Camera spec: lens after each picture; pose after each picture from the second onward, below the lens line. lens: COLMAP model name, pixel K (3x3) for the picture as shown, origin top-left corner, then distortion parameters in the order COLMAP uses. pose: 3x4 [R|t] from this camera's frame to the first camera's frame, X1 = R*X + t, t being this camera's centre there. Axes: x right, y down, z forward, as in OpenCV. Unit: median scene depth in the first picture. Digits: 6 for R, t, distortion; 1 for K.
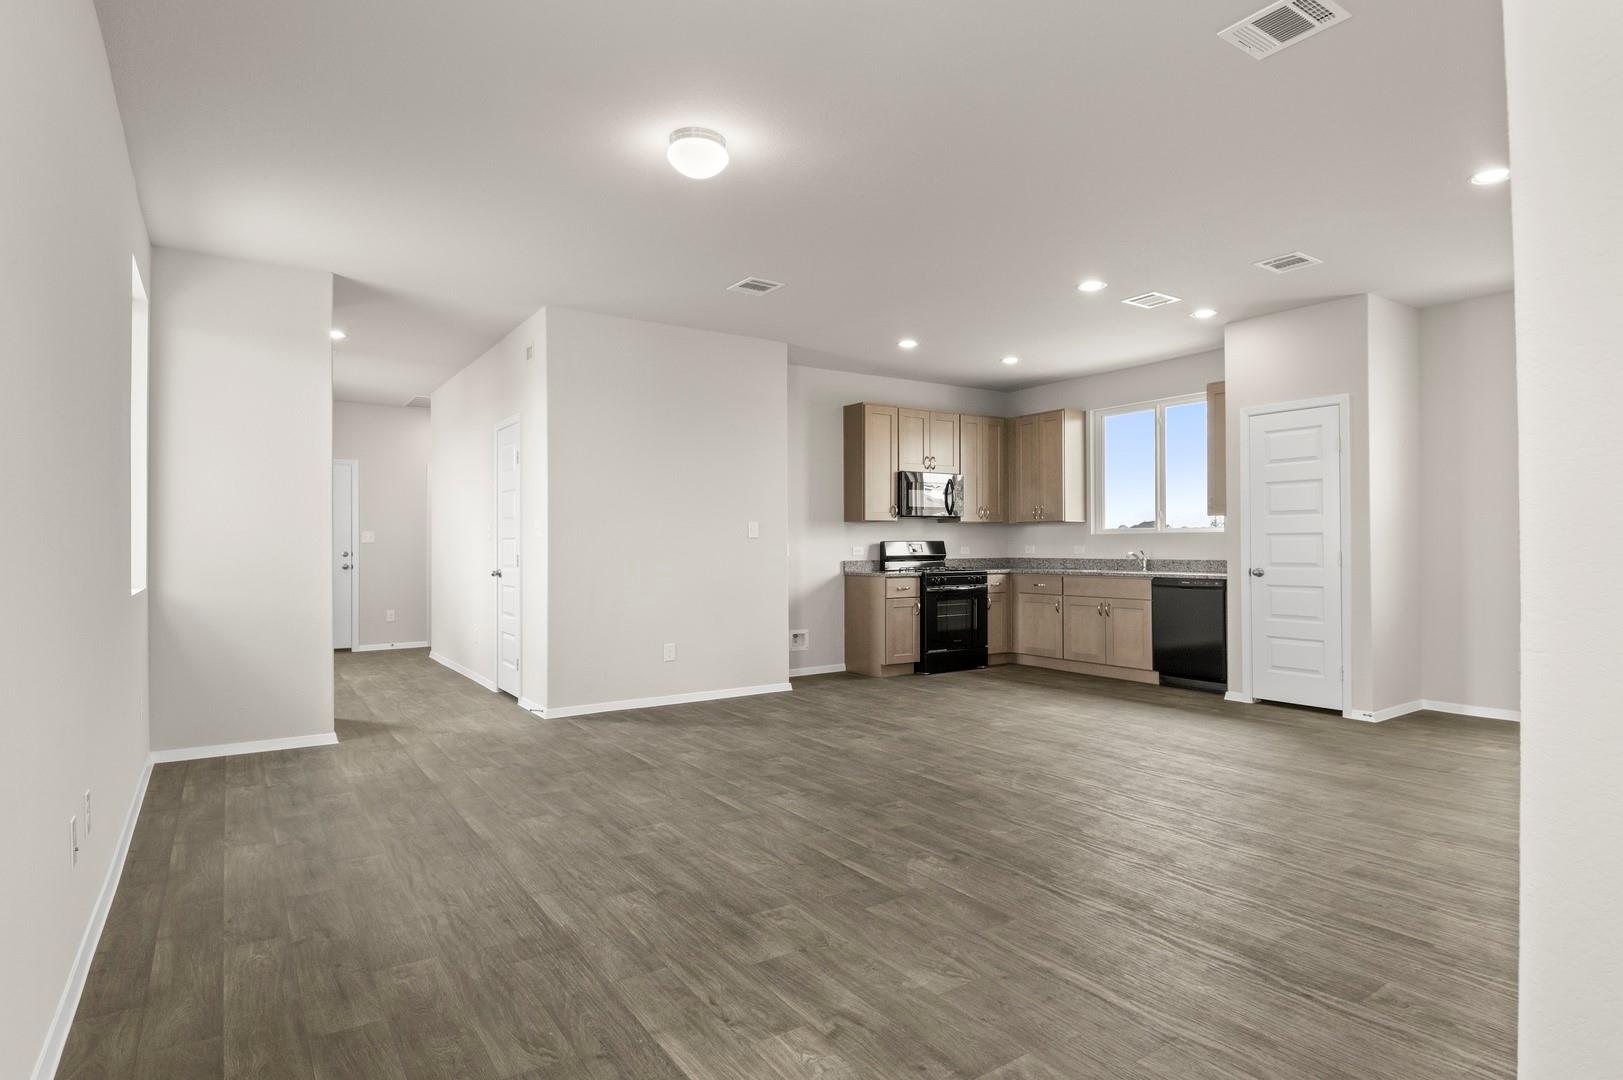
lens RADIAL K [[858.5, 0, 822.8], [0, 858.5, 540.7], [0, 0, 1]] dist [0.010215, -0.025947]
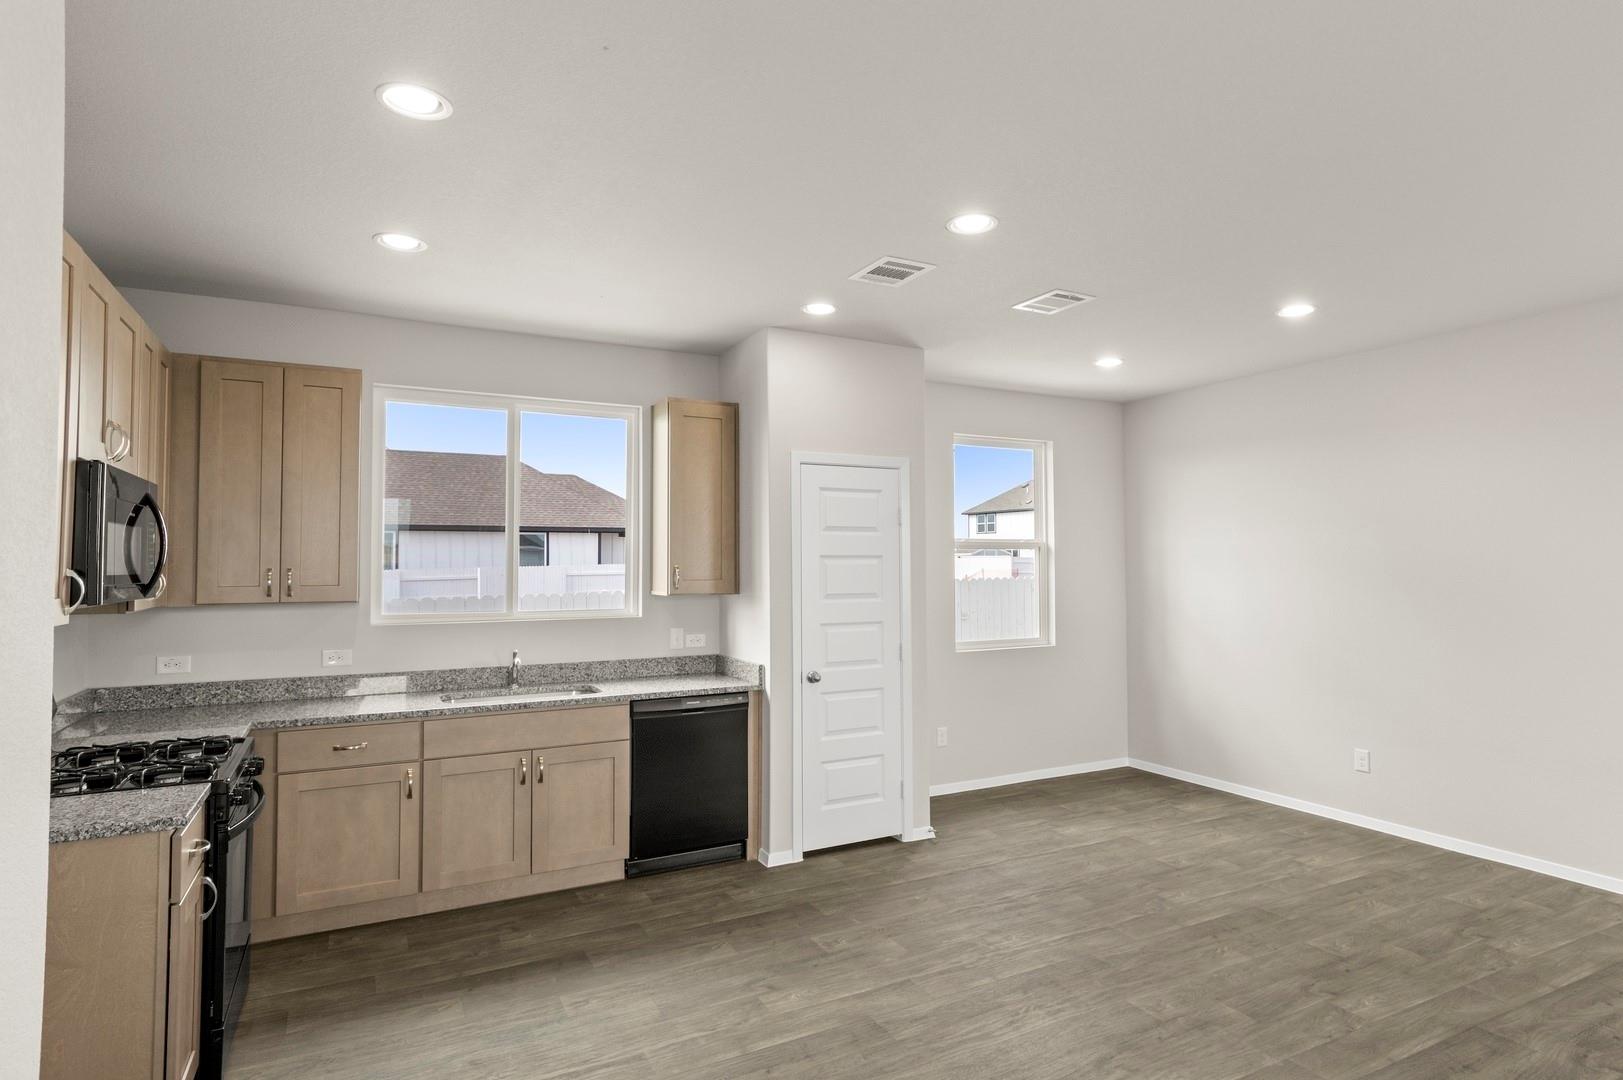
lens RADIAL K [[871.3, 0, 835.2], [0, 871.3, 538.9], [0, 0, 1]] dist [0.005951, 0.000304]
pose [[0.094568, 0.038881, 0.994759, -0.197462], [-0.002821, 0.999243, -0.038788, -0.043383], [-0.995514, 0.000862, 0.094606, 0.743901]]
